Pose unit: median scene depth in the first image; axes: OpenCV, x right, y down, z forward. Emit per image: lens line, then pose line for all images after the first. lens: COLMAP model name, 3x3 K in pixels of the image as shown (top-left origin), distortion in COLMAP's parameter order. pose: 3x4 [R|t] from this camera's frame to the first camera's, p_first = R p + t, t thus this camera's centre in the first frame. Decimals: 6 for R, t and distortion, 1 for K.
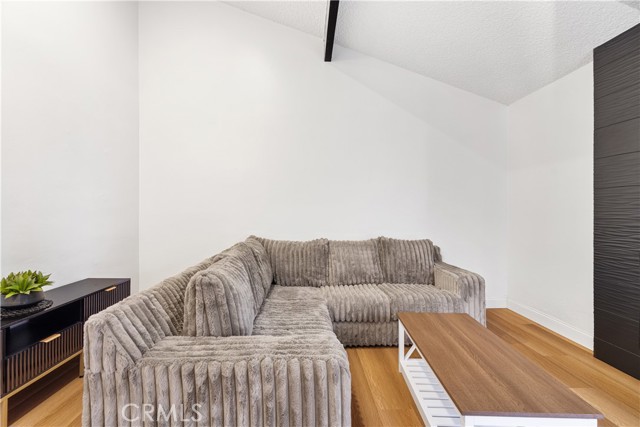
lens RADIAL K [[309.4, 0, 318.1], [0, 309.4, 213.3], [0, 0, 1]] dist [-0.000406, -0.000624]
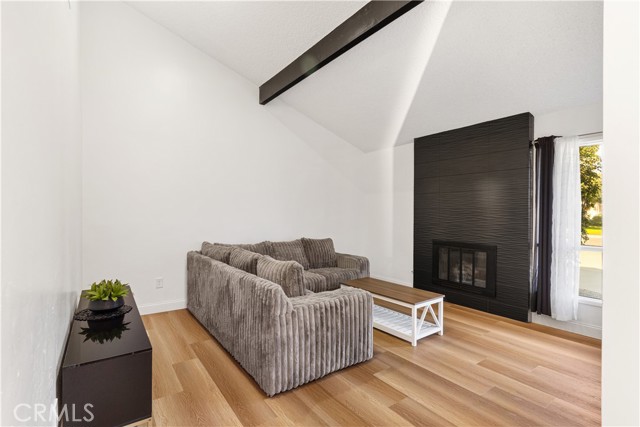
lens RADIAL K [[309.4, 0, 323.9], [0, 309.4, 213.4], [0, 0, 1]] dist [-0.000406, -0.000624]
pose [[0.835560, -0.000842, 0.549399, -0.545298], [-0.001802, 0.999989, 0.004272, -0.046970], [-0.549397, -0.004559, 0.835549, -0.272507]]
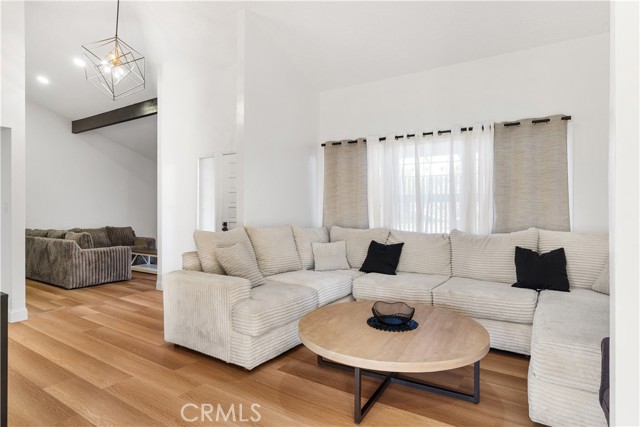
lens RADIAL K [[380.1, 0, 317.8], [0, 380.1, 212.9], [0, 0, 1]] dist [0.029520, 0.000942]
pose [[0.616965, -0.000619, 0.786991, -1.035610], [-0.007067, 0.999955, 0.006327, -0.043292], [-0.786959, -0.009465, 0.616932, -1.854811]]
